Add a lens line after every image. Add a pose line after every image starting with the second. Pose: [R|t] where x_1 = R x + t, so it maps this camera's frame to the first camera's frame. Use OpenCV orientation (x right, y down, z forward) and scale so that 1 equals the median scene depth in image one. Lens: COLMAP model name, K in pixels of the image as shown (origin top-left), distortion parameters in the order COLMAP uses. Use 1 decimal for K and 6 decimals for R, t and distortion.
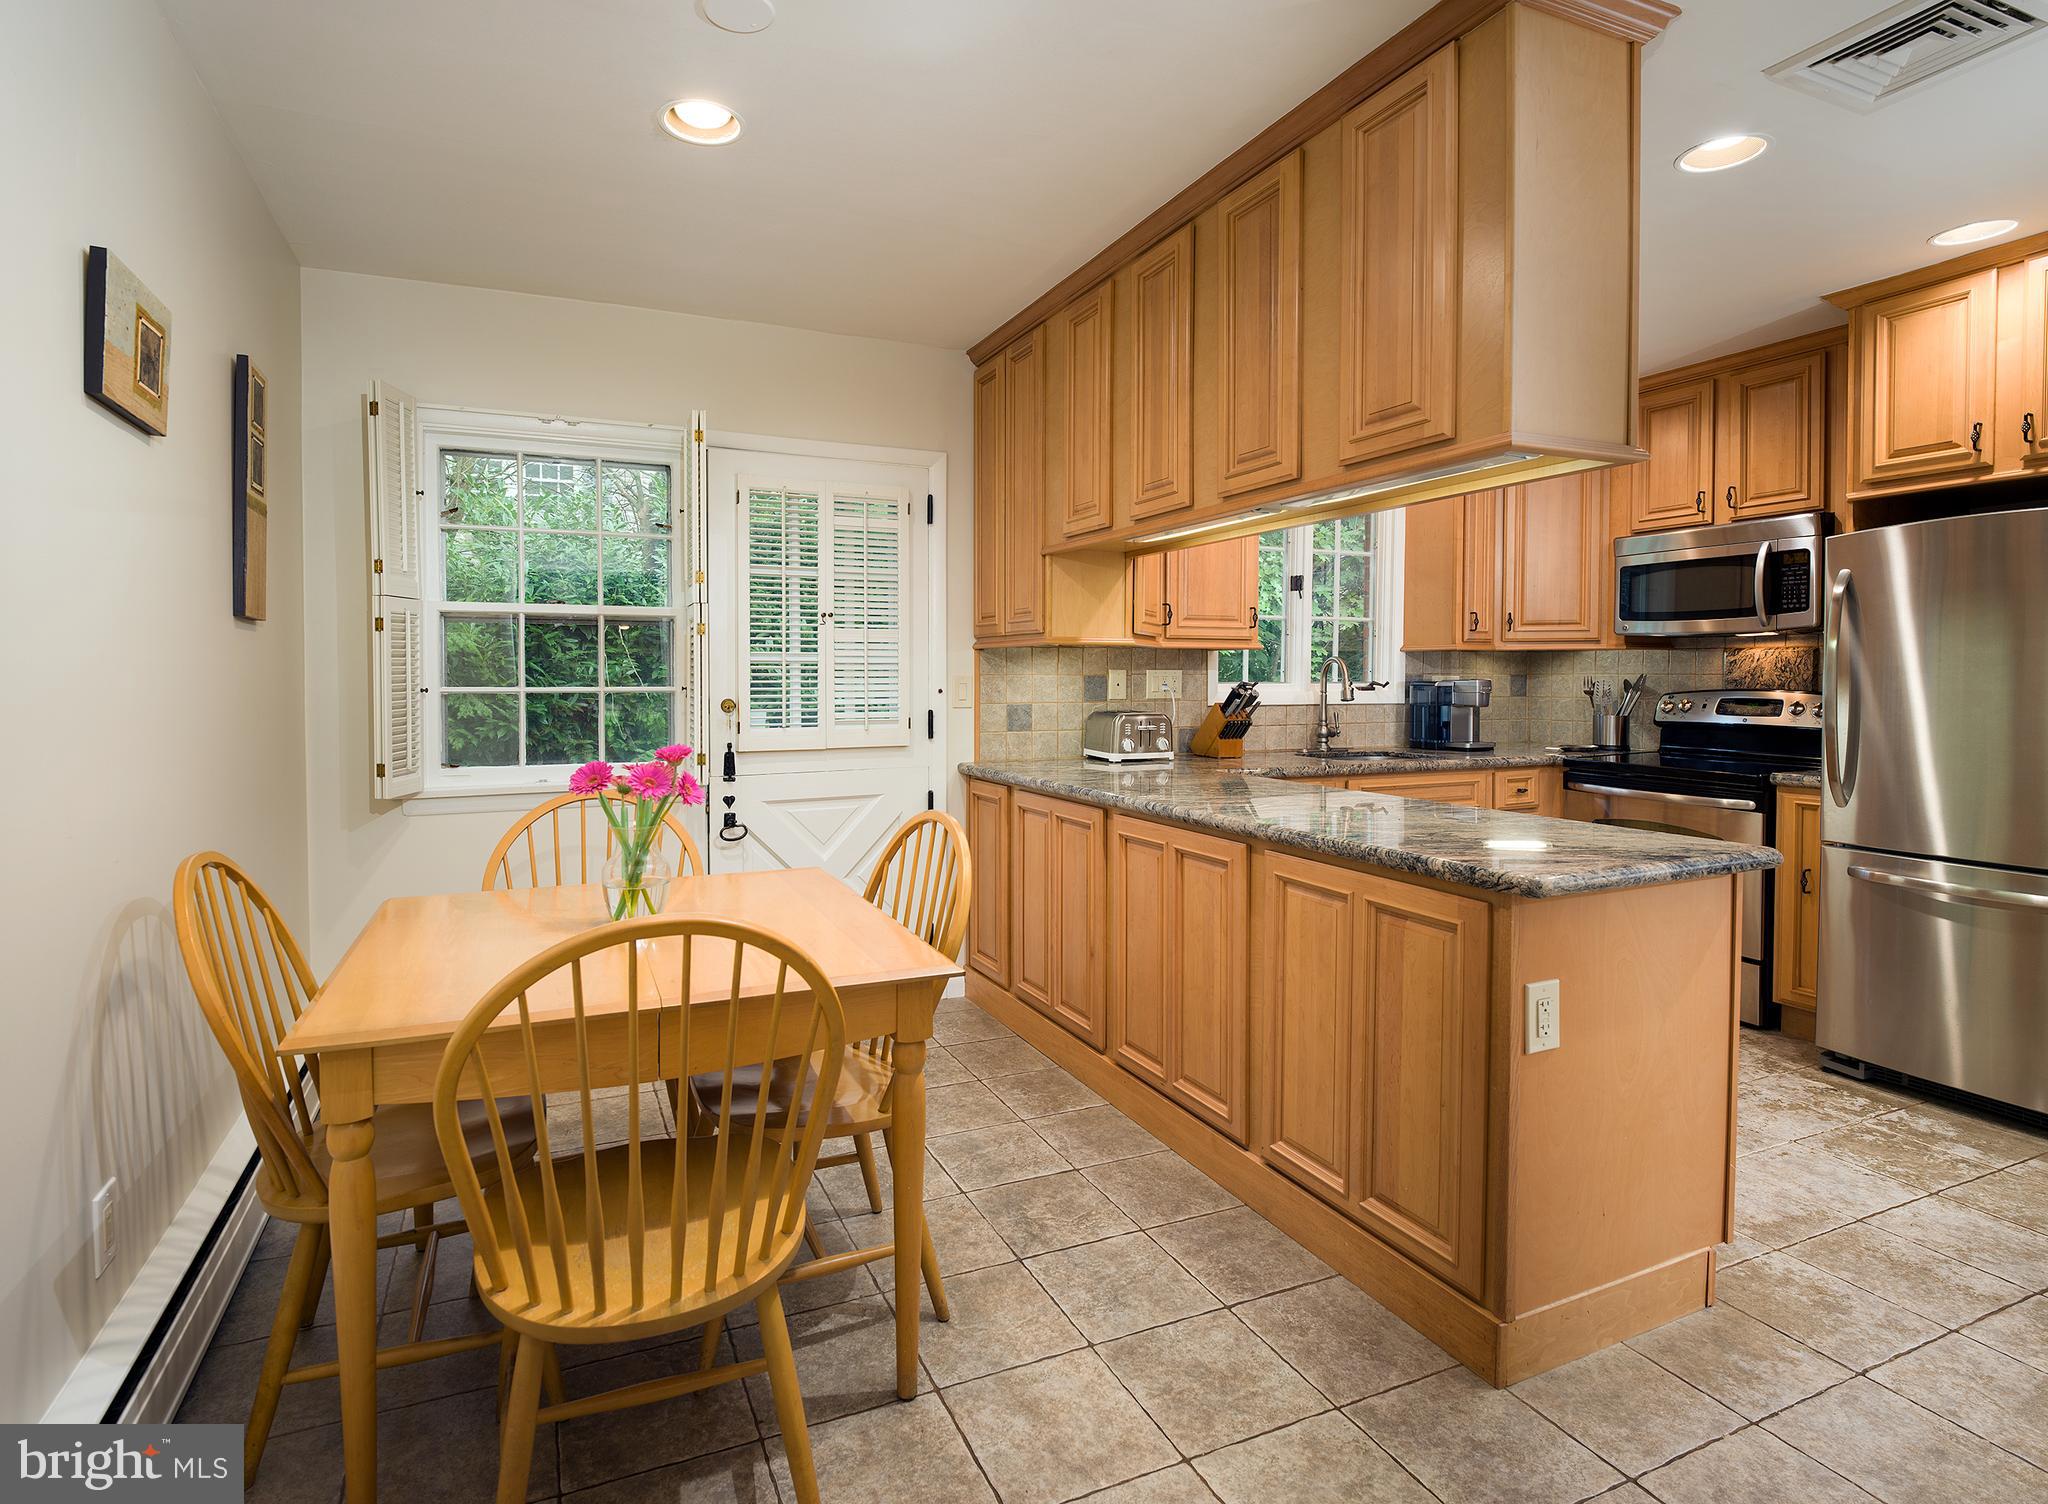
lens RADIAL K [[1030.7, 0, 901.7], [0, 1030.7, 695.0], [0, 0, 1]] dist [-0.014705, -0.000547]
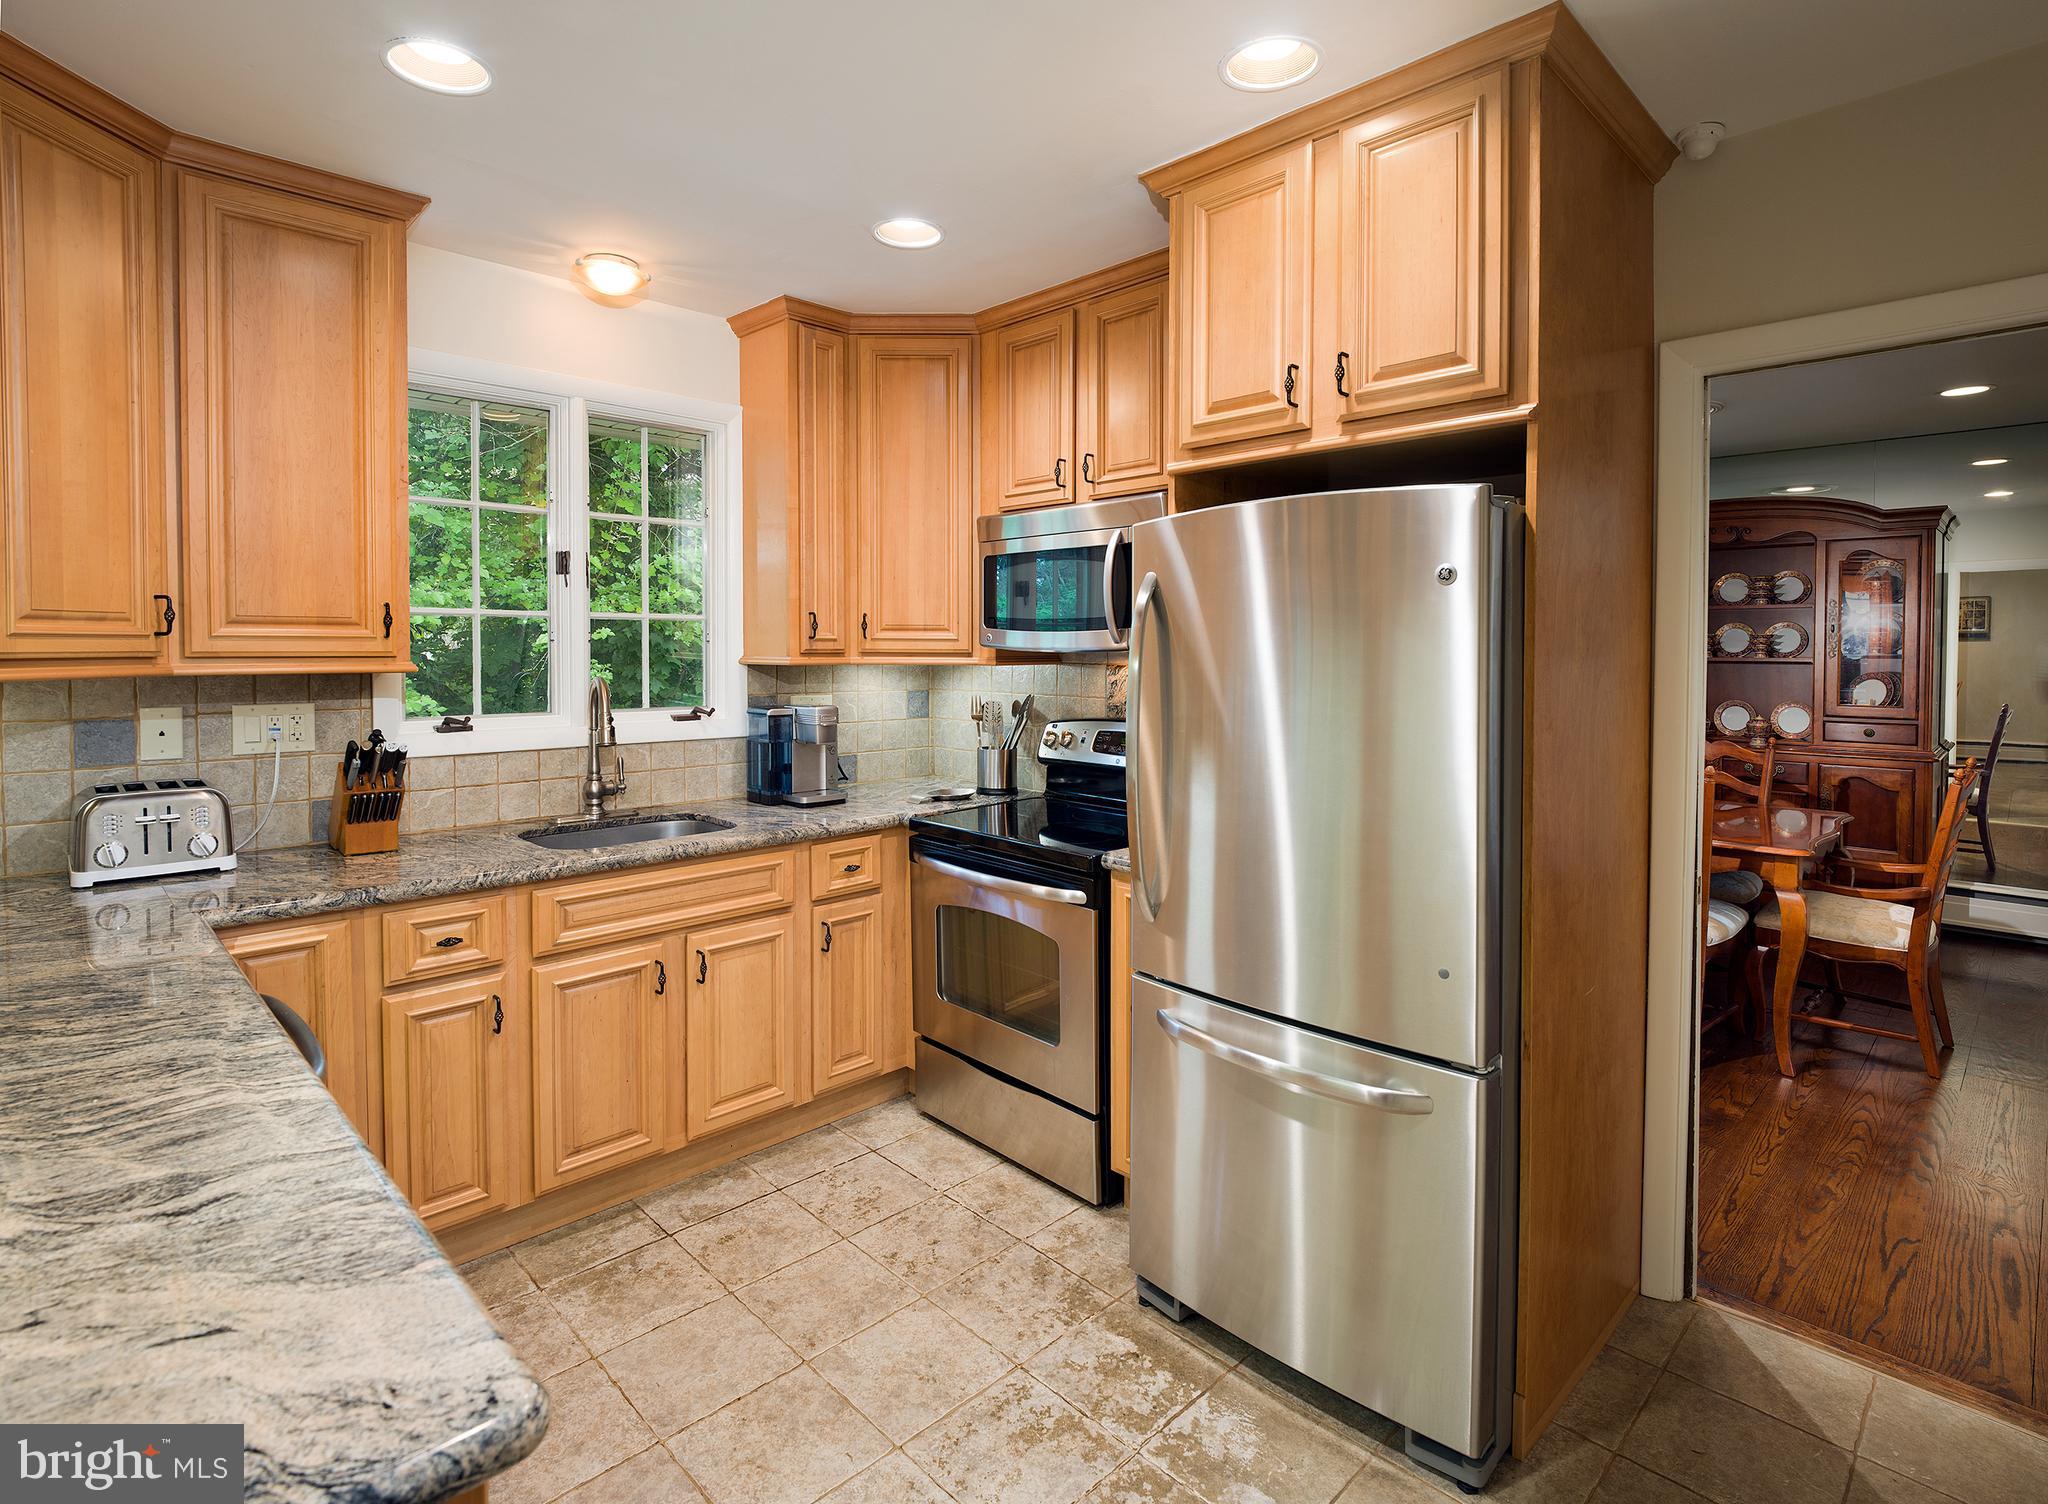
lens RADIAL K [[1030.7, 0, 1021.6], [0, 1030.7, 660.7], [0, 0, 1]] dist [-0.014705, -0.000547]
pose [[0.915295, -0.004316, 0.402761, 0.443213], [0.005950, 0.999978, -0.002806, -0.048735], [-0.402740, 0.004964, 0.915301, 0.315505]]
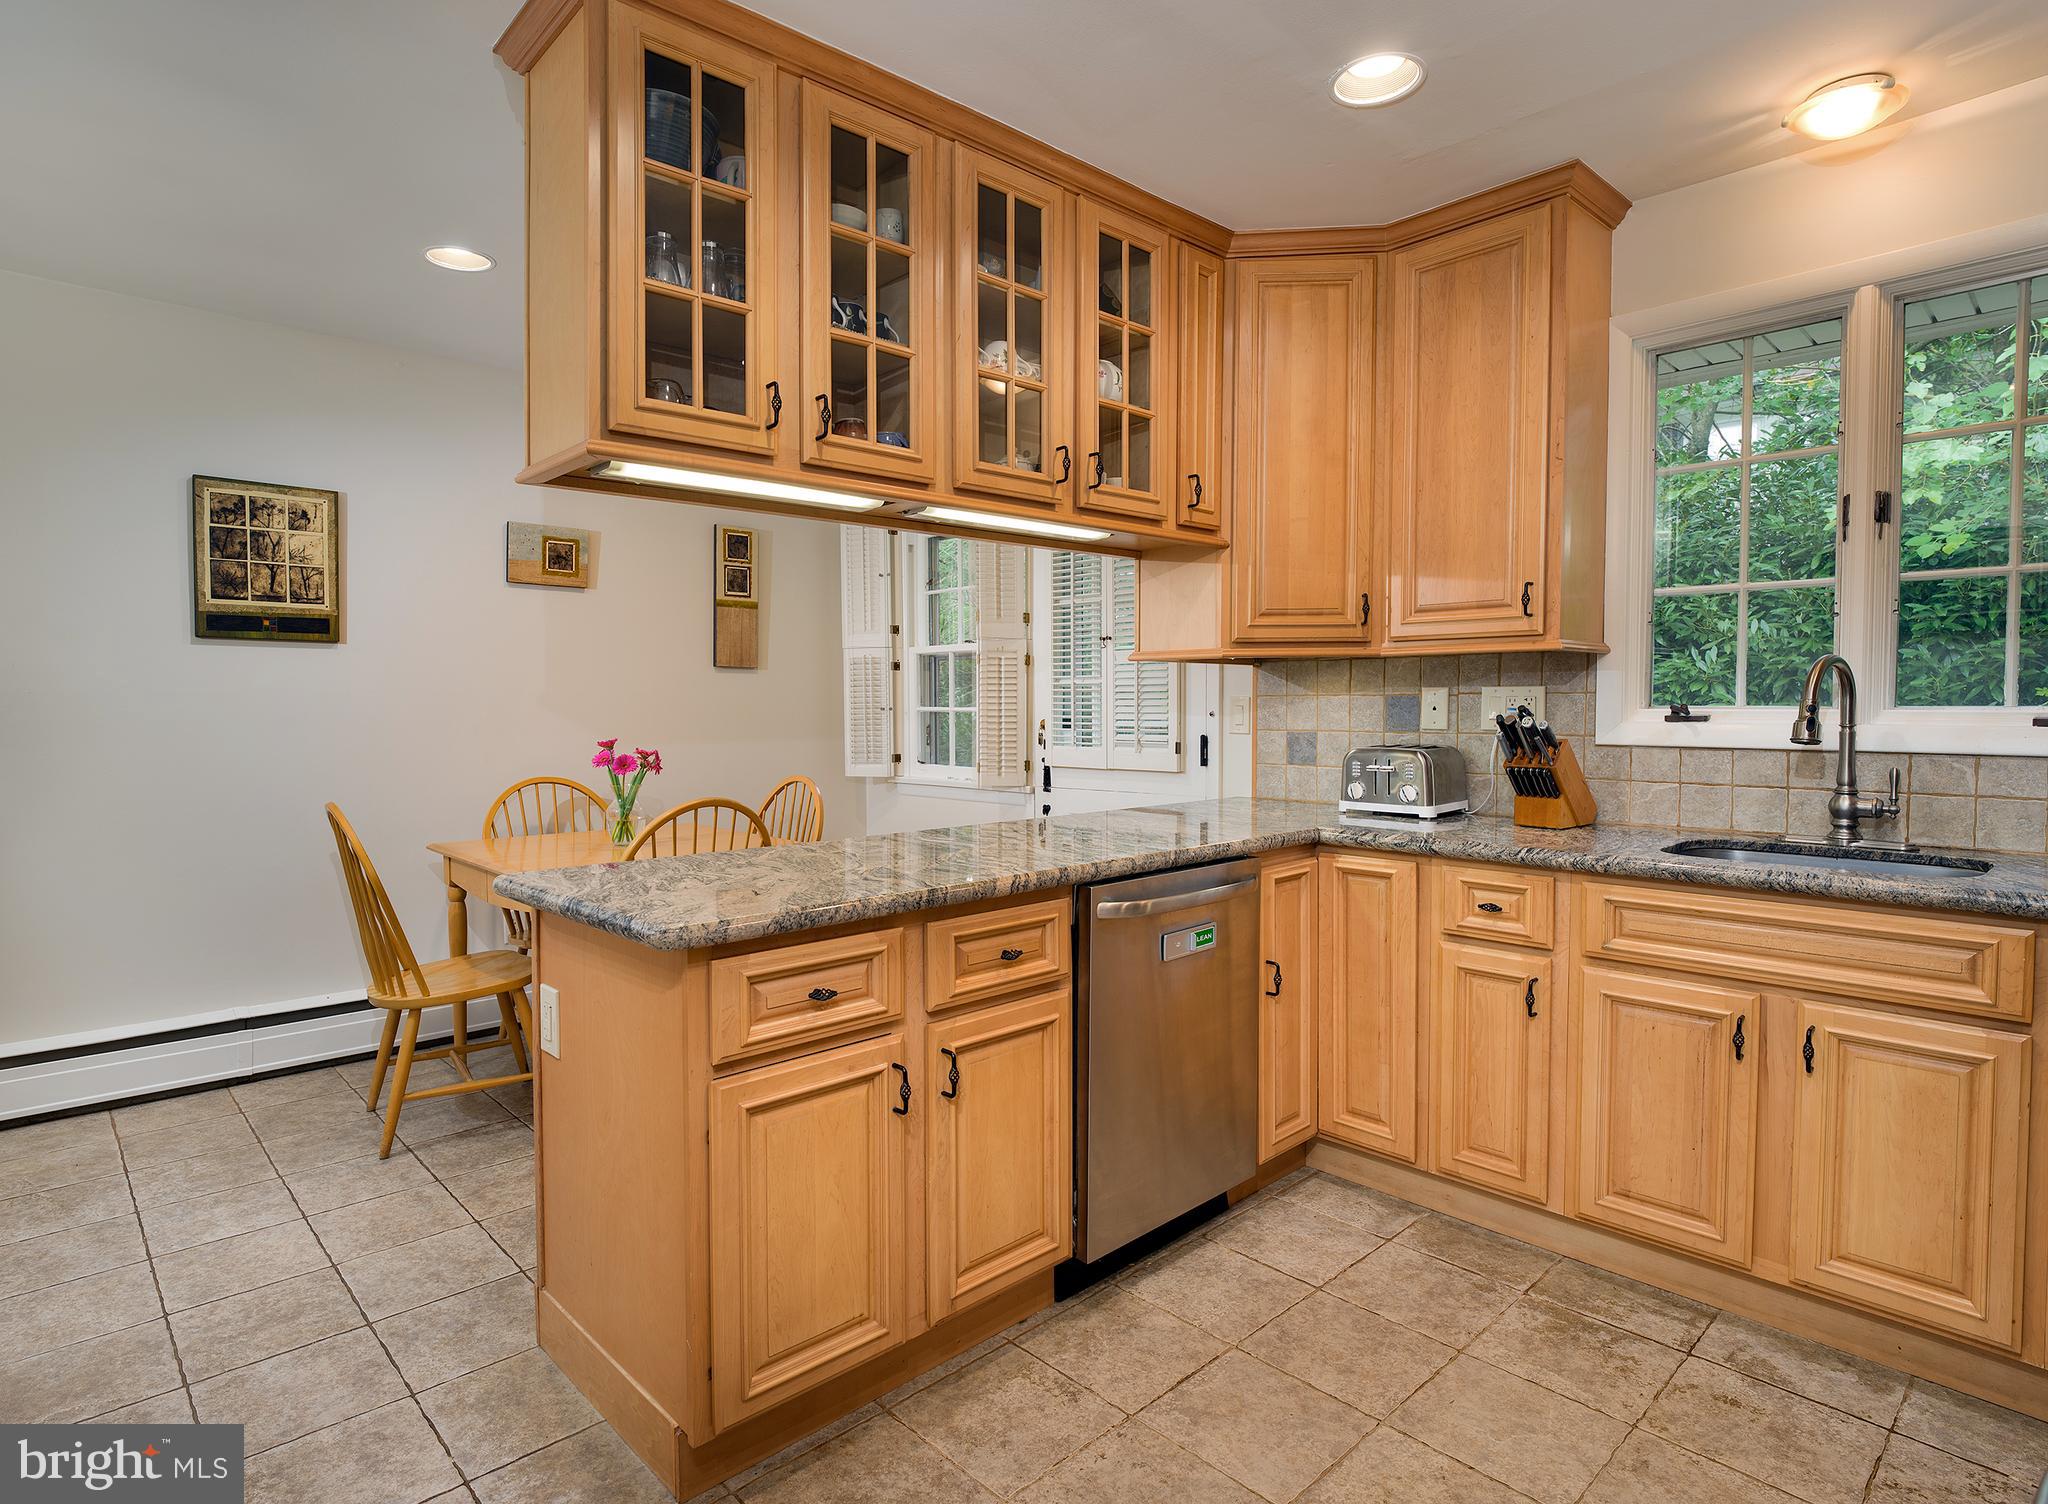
lens RADIAL K [[1066.6, 0, 956.5], [0, 1066.6, 746.2], [0, 0, 1]] dist [-0.015795, -0.000162]
pose [[0.355733, 0.038568, -0.933792, 0.822009], [-0.015192, 0.999255, 0.035484, -0.005236], [0.934464, 0.001563, 0.356054, 0.465111]]
